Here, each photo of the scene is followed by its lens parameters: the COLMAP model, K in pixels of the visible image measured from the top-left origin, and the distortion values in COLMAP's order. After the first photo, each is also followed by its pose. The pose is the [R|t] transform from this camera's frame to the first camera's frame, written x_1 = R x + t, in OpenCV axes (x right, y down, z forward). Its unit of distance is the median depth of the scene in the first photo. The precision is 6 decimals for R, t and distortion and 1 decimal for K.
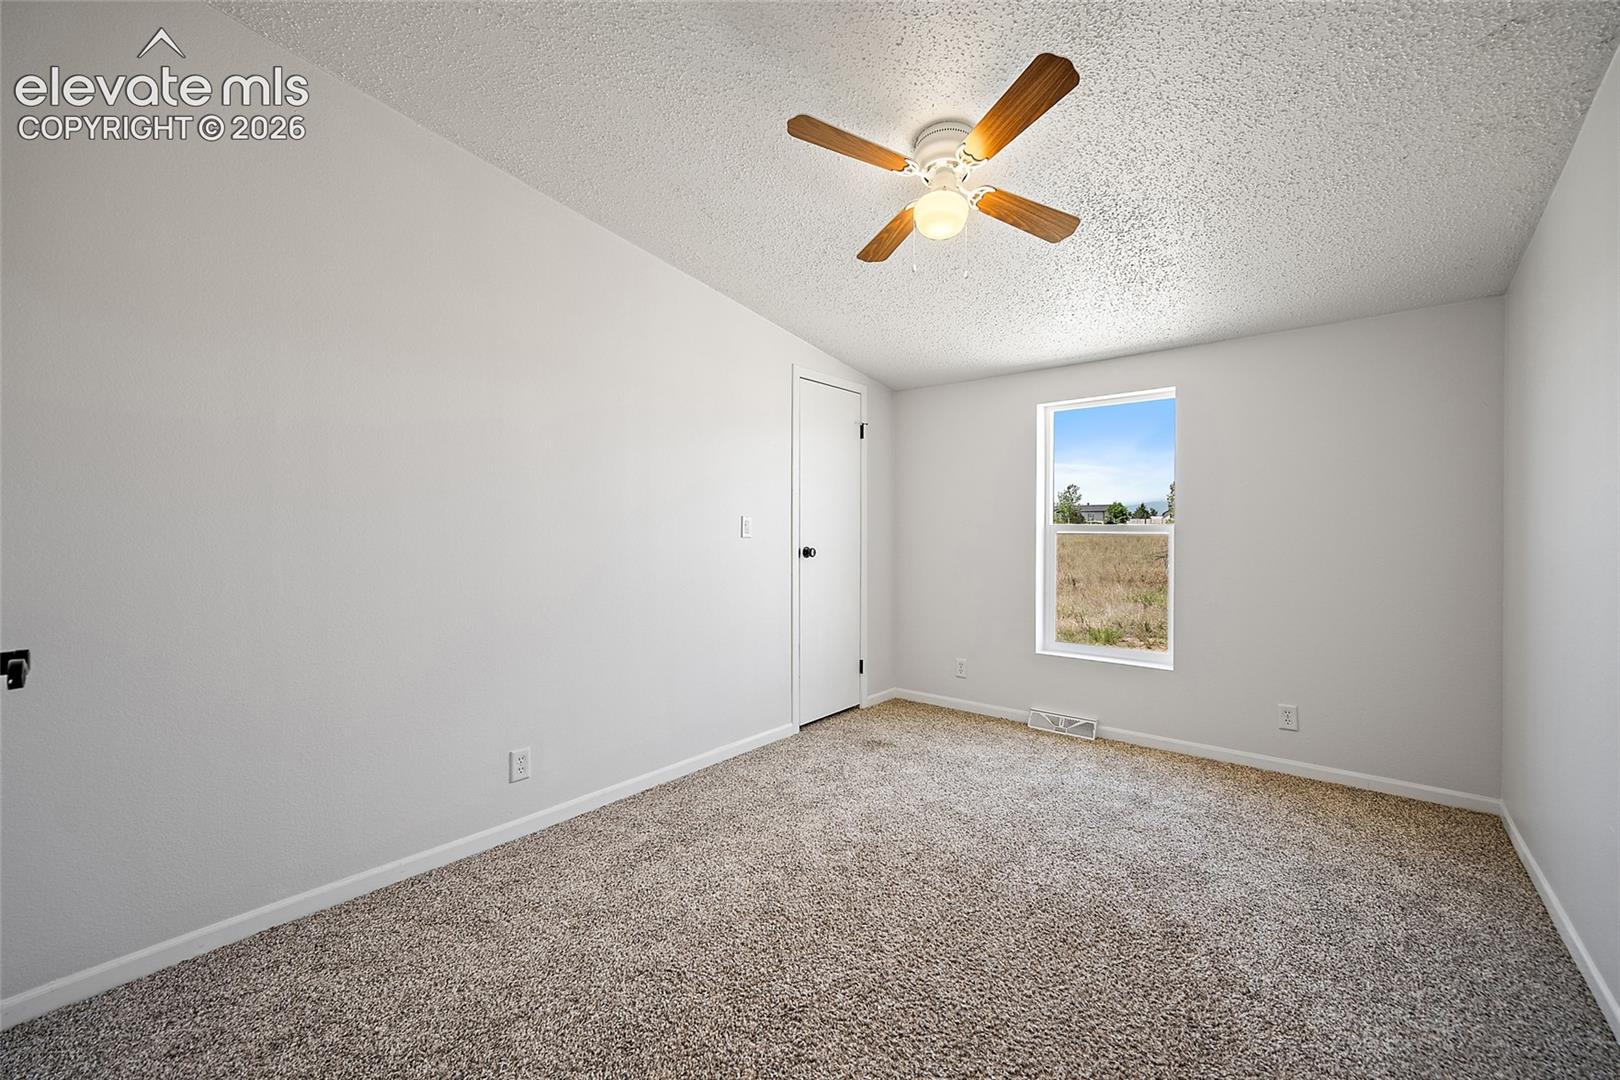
lens RADIAL K [[645.6, 0, 810.6], [0, 645.6, 534.5], [0, 0, 1]] dist [0.001337, 0.000315]
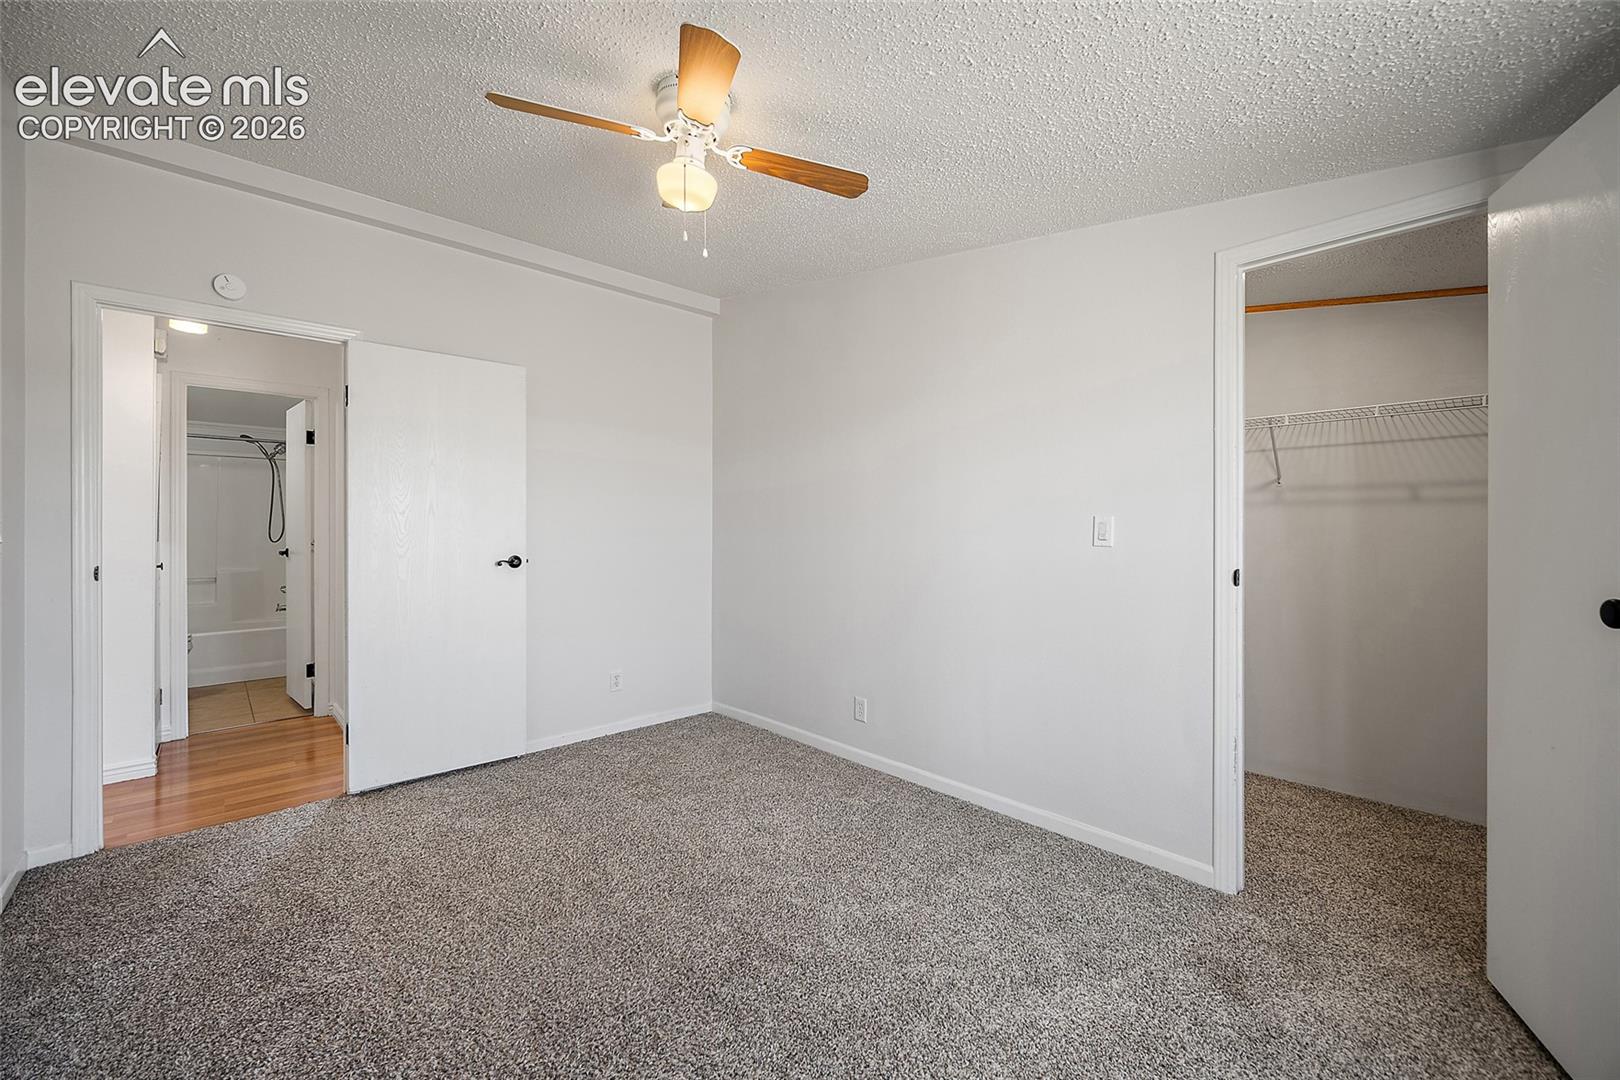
lens RADIAL K [[645.6, 0, 810.4], [0, 645.6, 533.1], [0, 0, 1]] dist [0.001337, 0.000315]
pose [[-0.116496, 0.005818, -0.993174, 0.872068], [-0.011684, 0.999906, 0.007228, -0.012712], [0.993122, 0.012447, -0.116417, 1.046287]]
